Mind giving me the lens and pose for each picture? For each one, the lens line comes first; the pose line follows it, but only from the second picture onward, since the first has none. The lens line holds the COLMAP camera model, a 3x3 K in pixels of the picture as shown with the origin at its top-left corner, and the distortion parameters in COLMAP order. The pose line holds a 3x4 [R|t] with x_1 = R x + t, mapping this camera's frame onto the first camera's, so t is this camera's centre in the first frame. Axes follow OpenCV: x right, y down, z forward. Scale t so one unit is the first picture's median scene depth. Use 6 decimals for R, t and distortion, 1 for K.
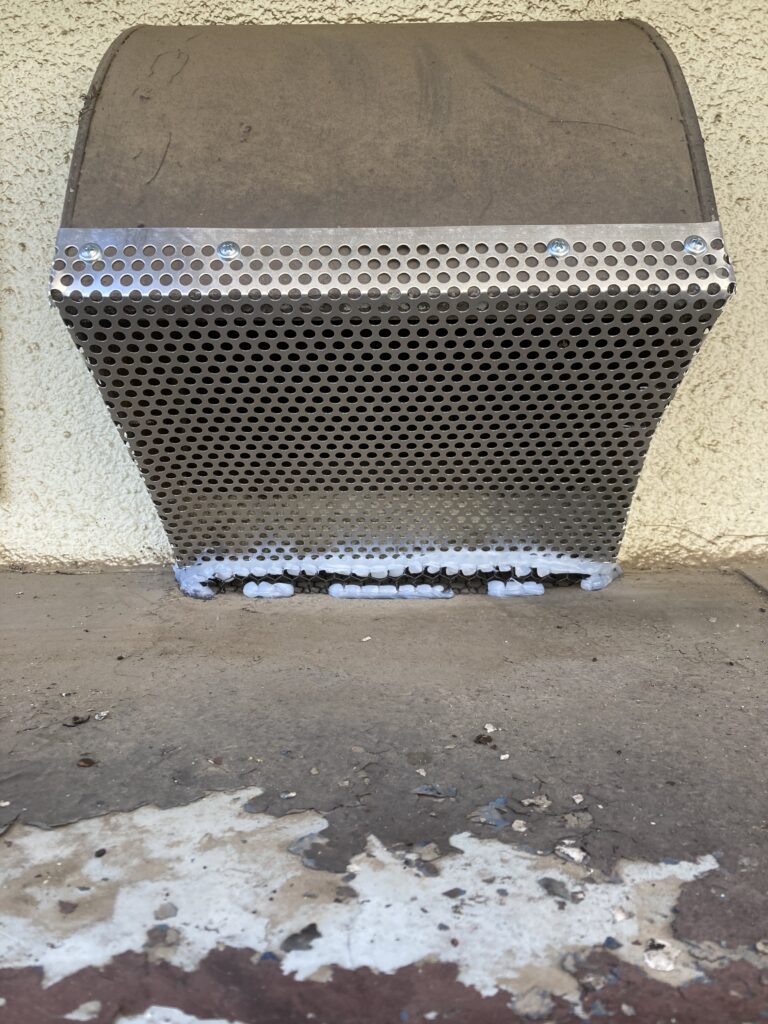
lens RADIAL K [[835.4, 0, 380.7], [0, 835.4, 495.8], [0, 0, 1]] dist [-0.049963, 0.013518]
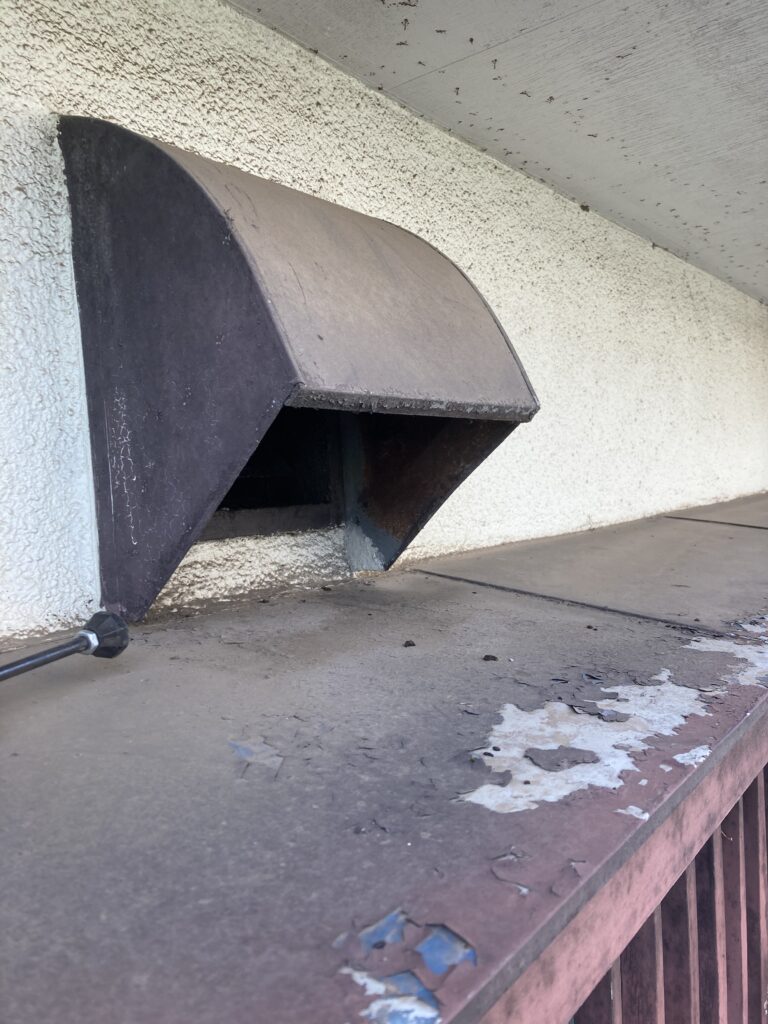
lens RADIAL K [[835.4, 0, 380.7], [0, 835.4, 495.8], [0, 0, 1]] dist [-0.049963, 0.013518]
pose [[0.605895, -0.031239, 0.794931, -0.846855], [0.088660, 0.995656, -0.028449, -0.016394], [-0.790589, 0.087715, 0.606032, 0.090165]]
